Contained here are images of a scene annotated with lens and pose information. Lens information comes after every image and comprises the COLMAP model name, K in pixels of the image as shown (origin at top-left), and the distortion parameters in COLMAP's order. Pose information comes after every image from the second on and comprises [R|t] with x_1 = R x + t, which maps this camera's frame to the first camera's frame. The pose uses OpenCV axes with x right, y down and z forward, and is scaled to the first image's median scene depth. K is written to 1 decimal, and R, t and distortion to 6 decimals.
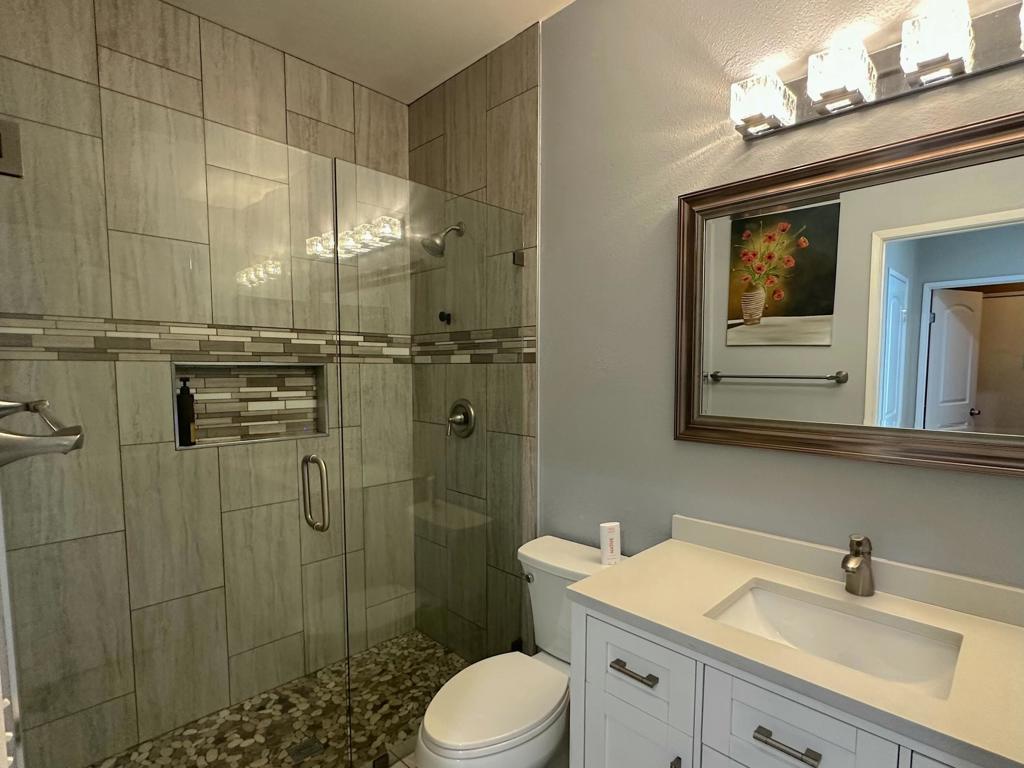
lens RADIAL K [[511.2, 0, 513.5], [0, 511.2, 405.1], [0, 0, 1]] dist [0.000340, 0.000248]
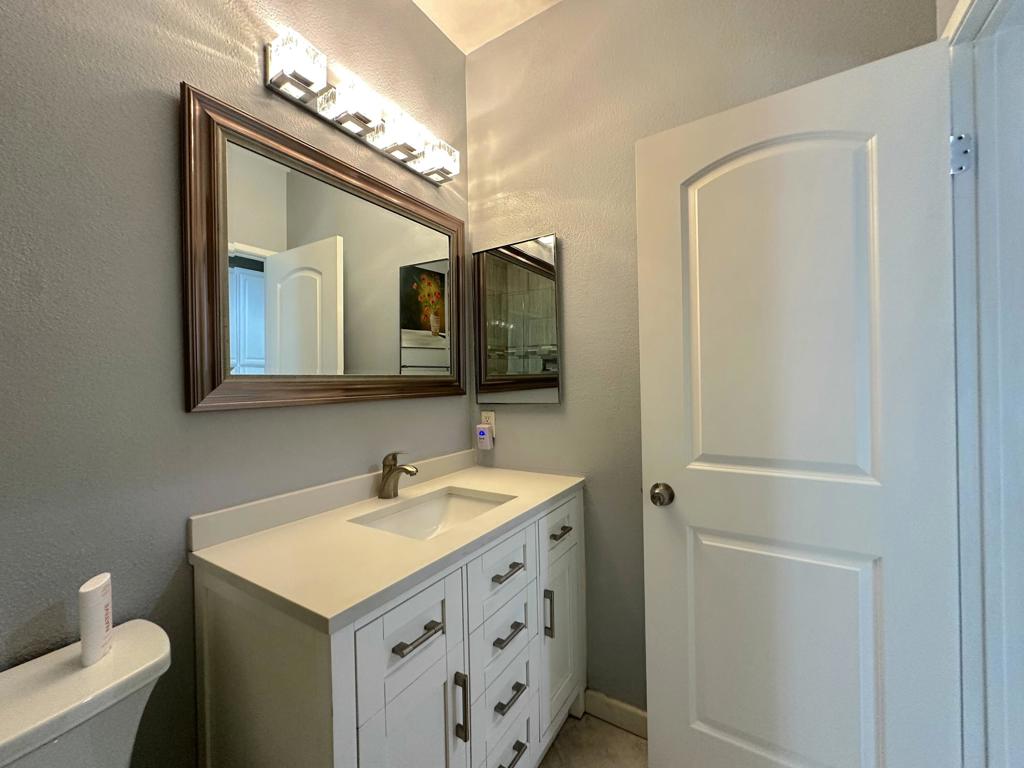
lens RADIAL K [[413.4, 0, 513.4], [0, 413.4, 382.6], [0, 0, 1]] dist [0.000425, 0.000402]
pose [[-0.222063, 0.001619, 0.975031, -0.424798], [0.091322, 0.995637, 0.019145, 0.068365], [-0.970746, 0.093293, -0.221242, 0.807805]]
